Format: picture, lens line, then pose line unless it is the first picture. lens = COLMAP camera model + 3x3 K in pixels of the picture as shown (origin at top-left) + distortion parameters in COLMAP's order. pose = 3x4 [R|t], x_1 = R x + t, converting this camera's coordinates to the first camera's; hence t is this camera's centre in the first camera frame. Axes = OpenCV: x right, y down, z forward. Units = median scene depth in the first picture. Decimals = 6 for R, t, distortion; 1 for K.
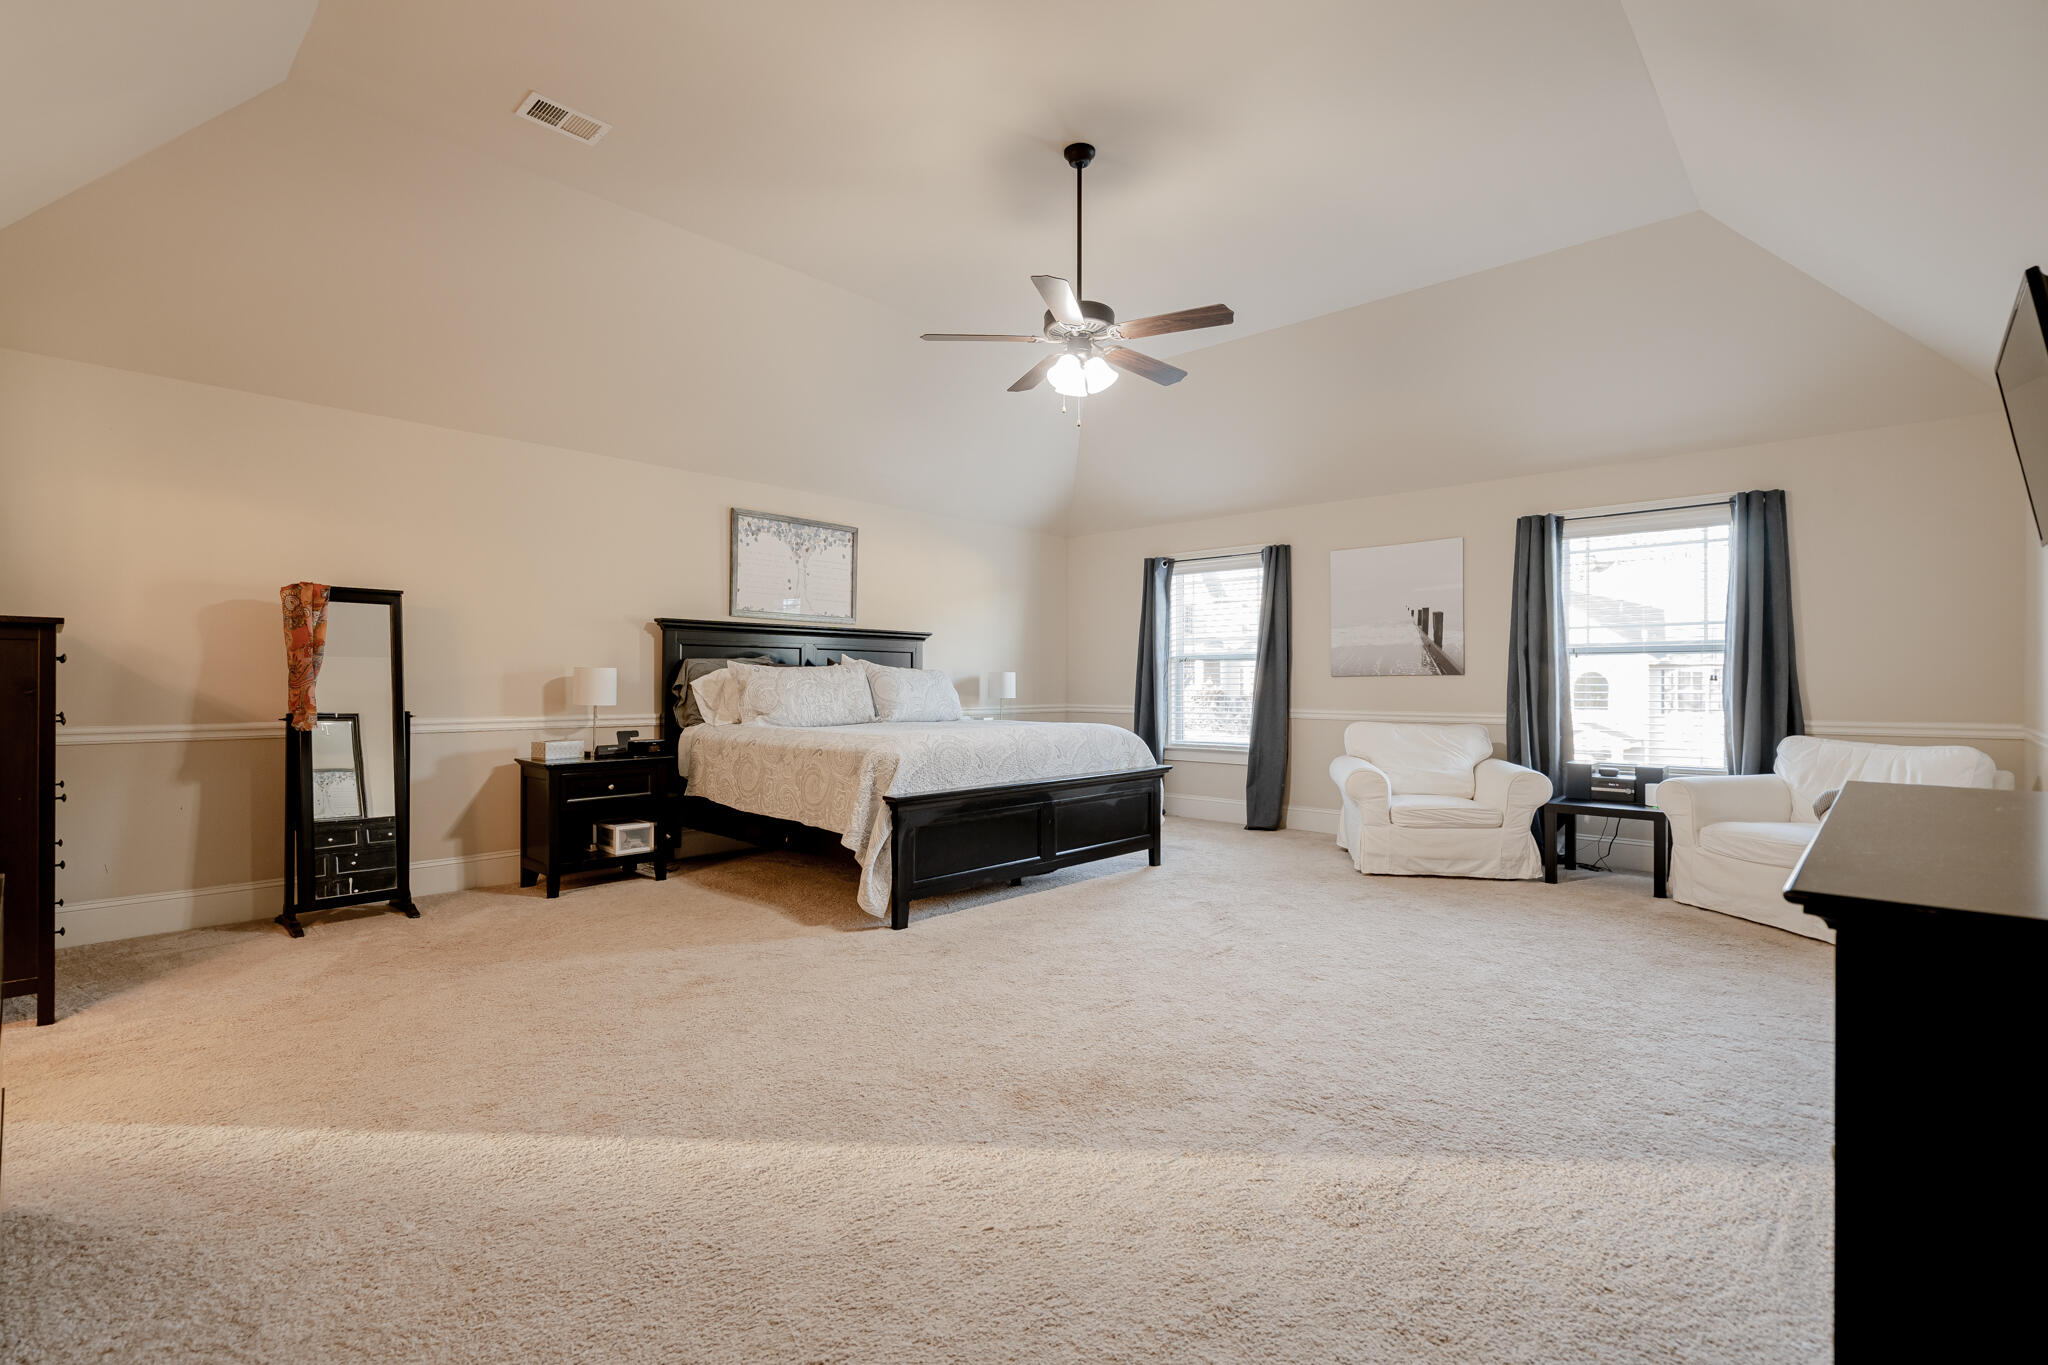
lens RADIAL K [[940.7, 0, 1005.1], [0, 940.7, 673.8], [0, 0, 1]] dist [-0.007887, 0.004332]
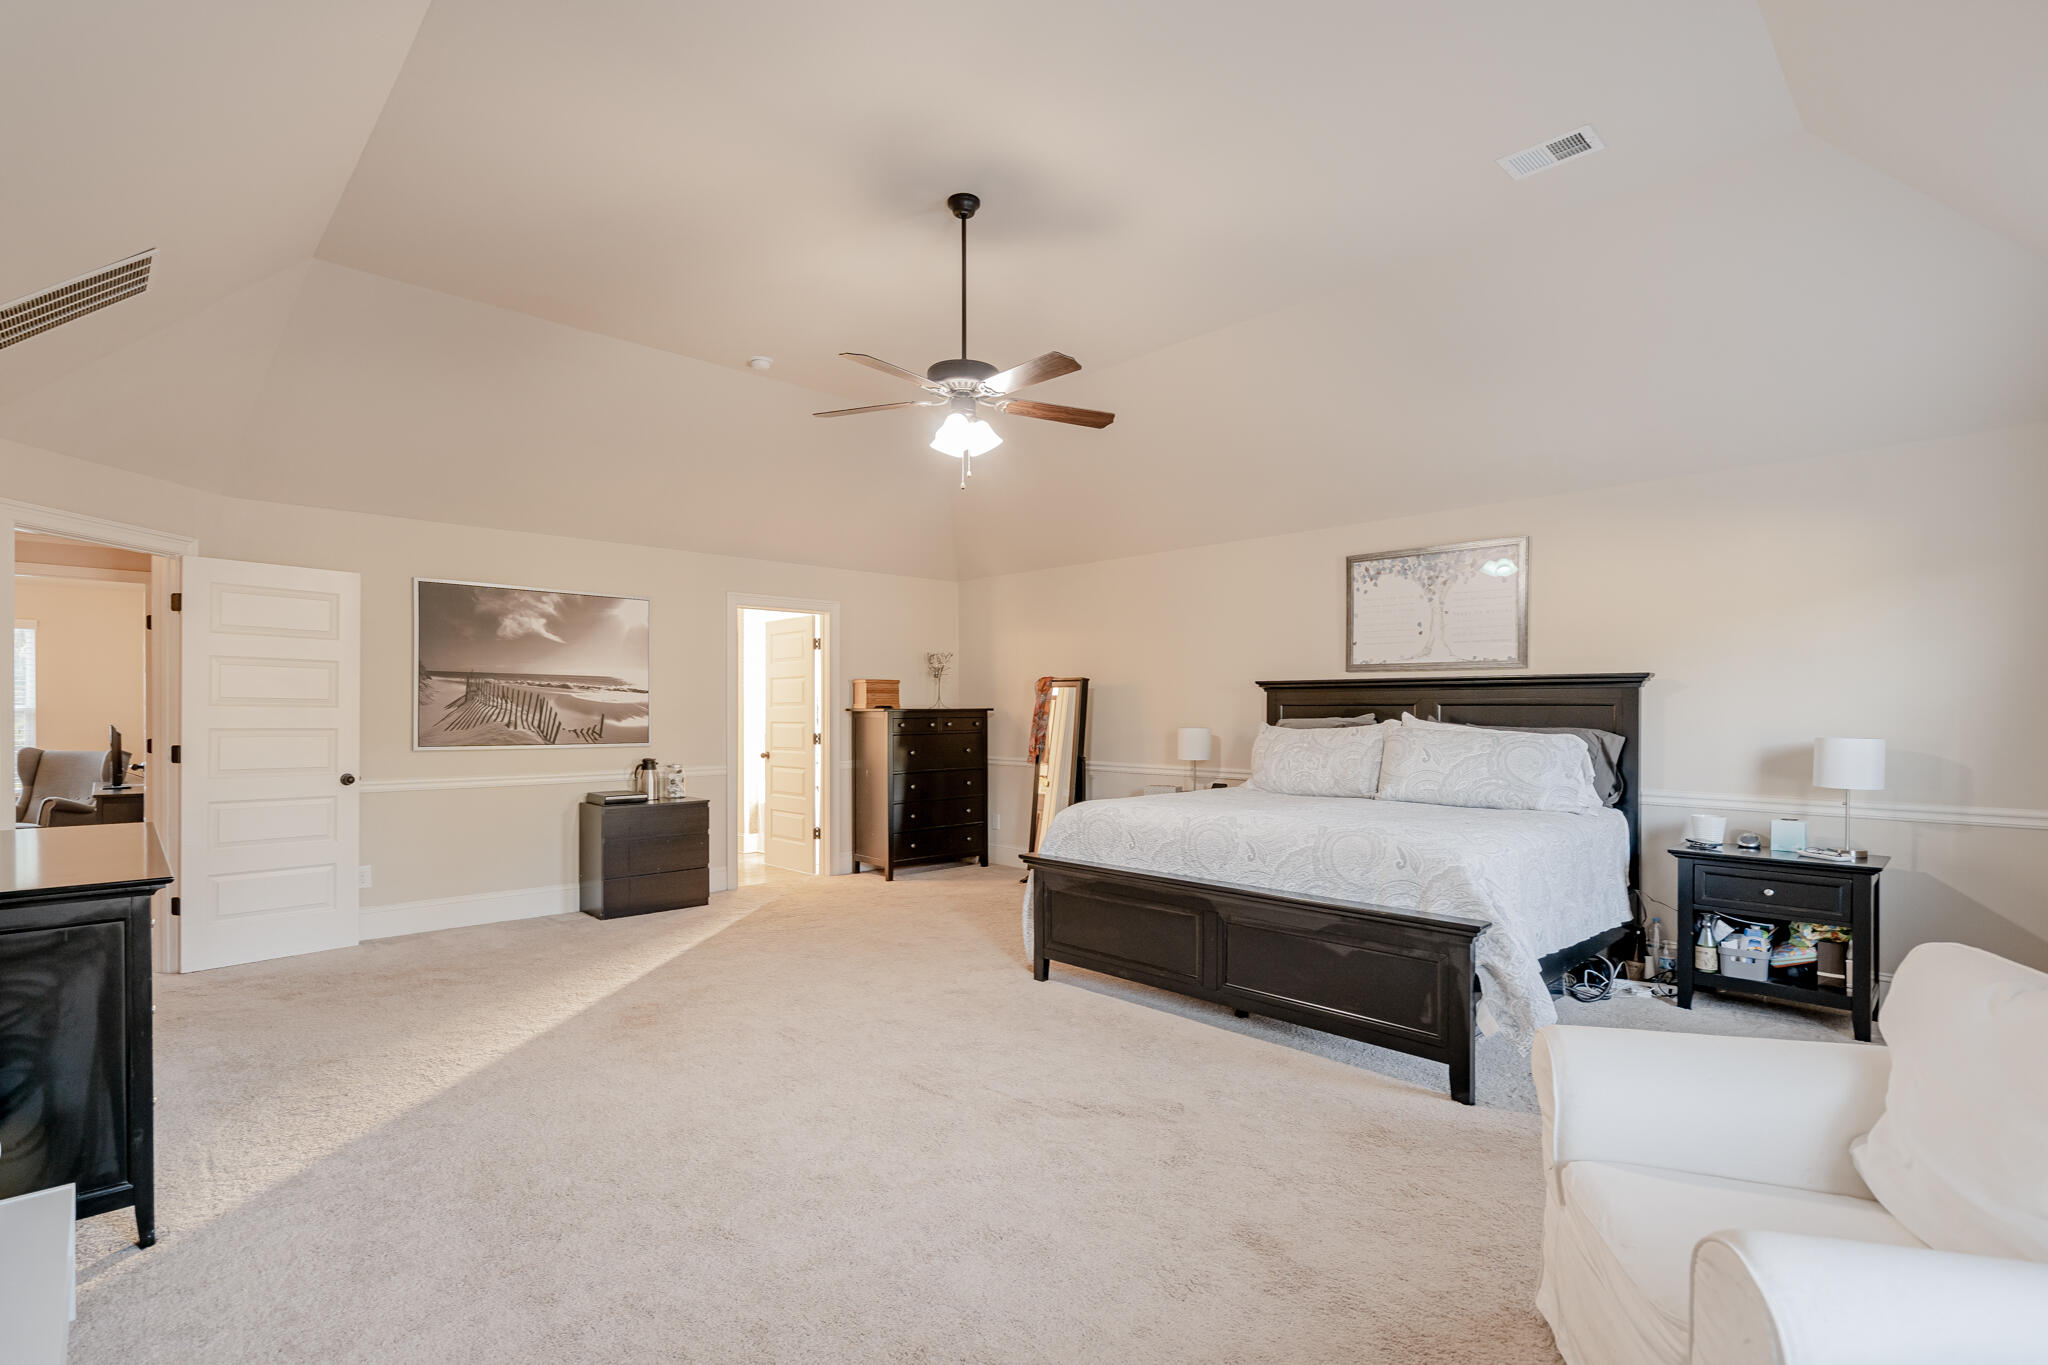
lens RADIAL K [[940.7, 0, 1001.6], [0, 940.7, 724.2], [0, 0, 1]] dist [-0.007887, 0.004332]
pose [[-0.055017, 0.007239, -0.998459, 0.658297], [0.003948, 0.999967, 0.007032, -0.017898], [0.998478, -0.003555, -0.055044, 0.704112]]
